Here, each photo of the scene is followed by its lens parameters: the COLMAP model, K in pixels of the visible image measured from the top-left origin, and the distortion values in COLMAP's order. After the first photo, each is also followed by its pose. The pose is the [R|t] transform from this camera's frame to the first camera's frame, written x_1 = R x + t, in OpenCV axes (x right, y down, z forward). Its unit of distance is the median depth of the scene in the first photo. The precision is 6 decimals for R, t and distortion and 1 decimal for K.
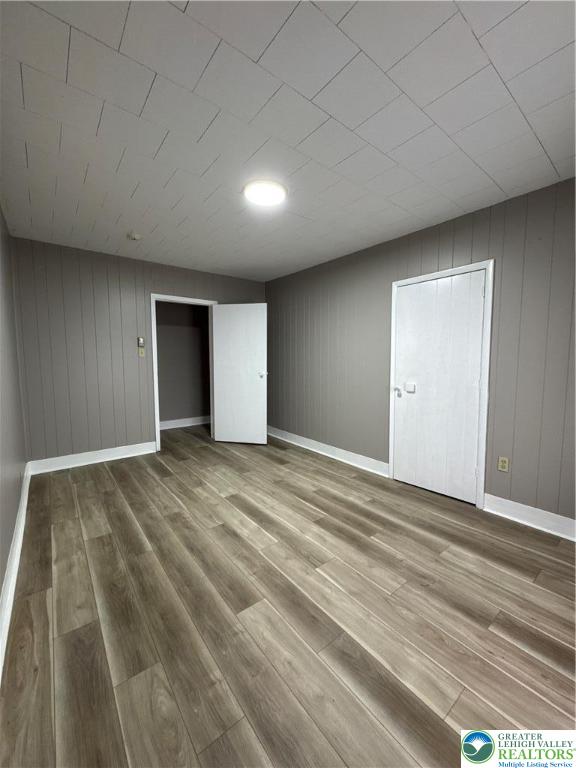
lens RADIAL K [[307.5, 0, 286.2], [0, 307.5, 385.8], [0, 0, 1]] dist [-0.003642, 0.001031]
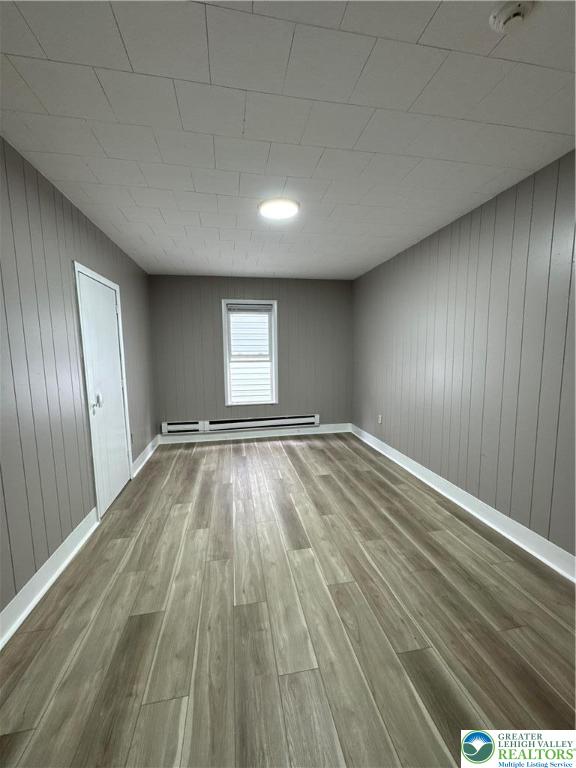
lens RADIAL K [[307.5, 0, 286.9], [0, 307.5, 383.6], [0, 0, 1]] dist [-0.003642, 0.001031]
pose [[-0.887204, -0.036870, 0.459902, -0.548868], [0.053041, 0.982042, 0.181051, -0.201146], [-0.458319, 0.185022, -0.869316, 1.830213]]
